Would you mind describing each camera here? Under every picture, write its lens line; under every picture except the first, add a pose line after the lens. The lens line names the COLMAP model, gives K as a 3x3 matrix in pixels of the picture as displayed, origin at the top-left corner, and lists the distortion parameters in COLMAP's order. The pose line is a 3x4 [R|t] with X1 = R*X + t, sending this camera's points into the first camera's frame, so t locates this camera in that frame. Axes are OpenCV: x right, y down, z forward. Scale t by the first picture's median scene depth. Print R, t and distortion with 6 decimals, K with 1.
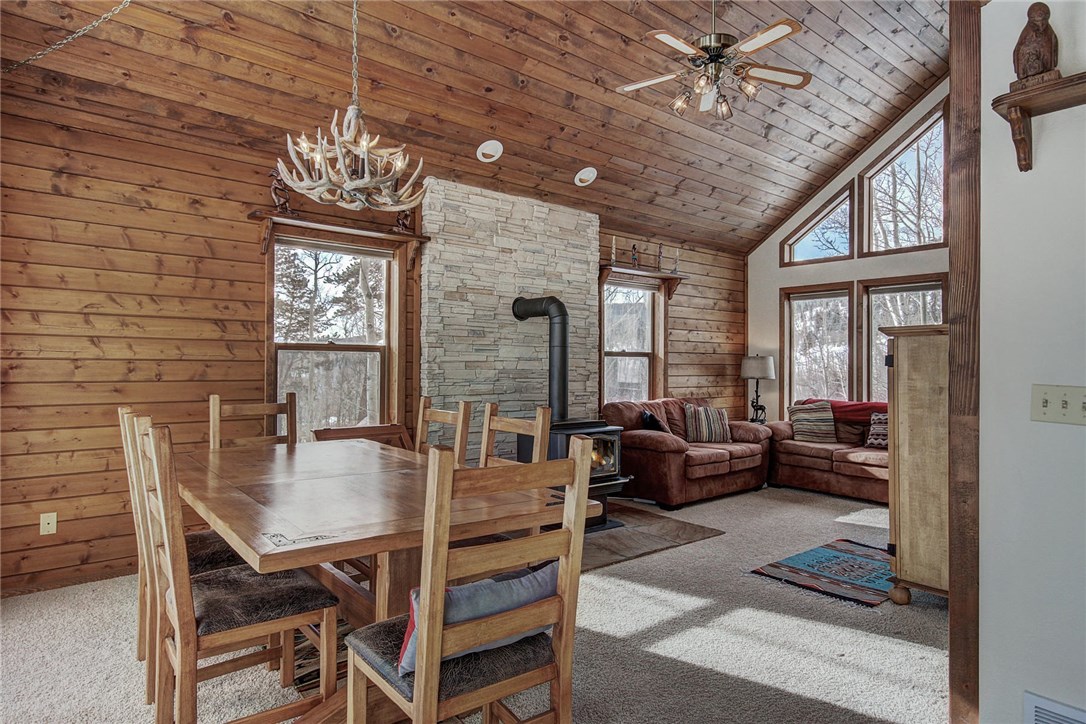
lens RADIAL K [[565.5, 0, 543.1], [0, 565.5, 360.7], [0, 0, 1]] dist [0.005540, 0.000813]
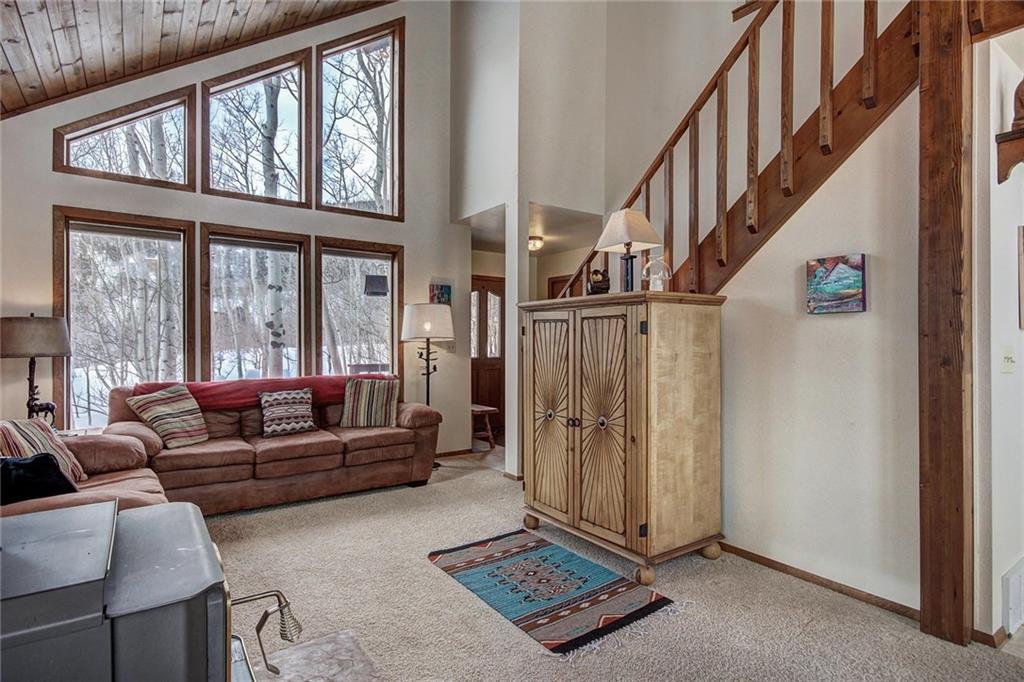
lens RADIAL K [[533.2, 0, 512.1], [0, 533.2, 339.7], [0, 0, 1]] dist [0.005540, 0.000813]
pose [[0.080777, -0.010120, 0.996681, -0.131548], [-0.007017, 0.999918, 0.010722, 0.006213], [-0.996707, -0.007860, 0.080700, 0.557141]]
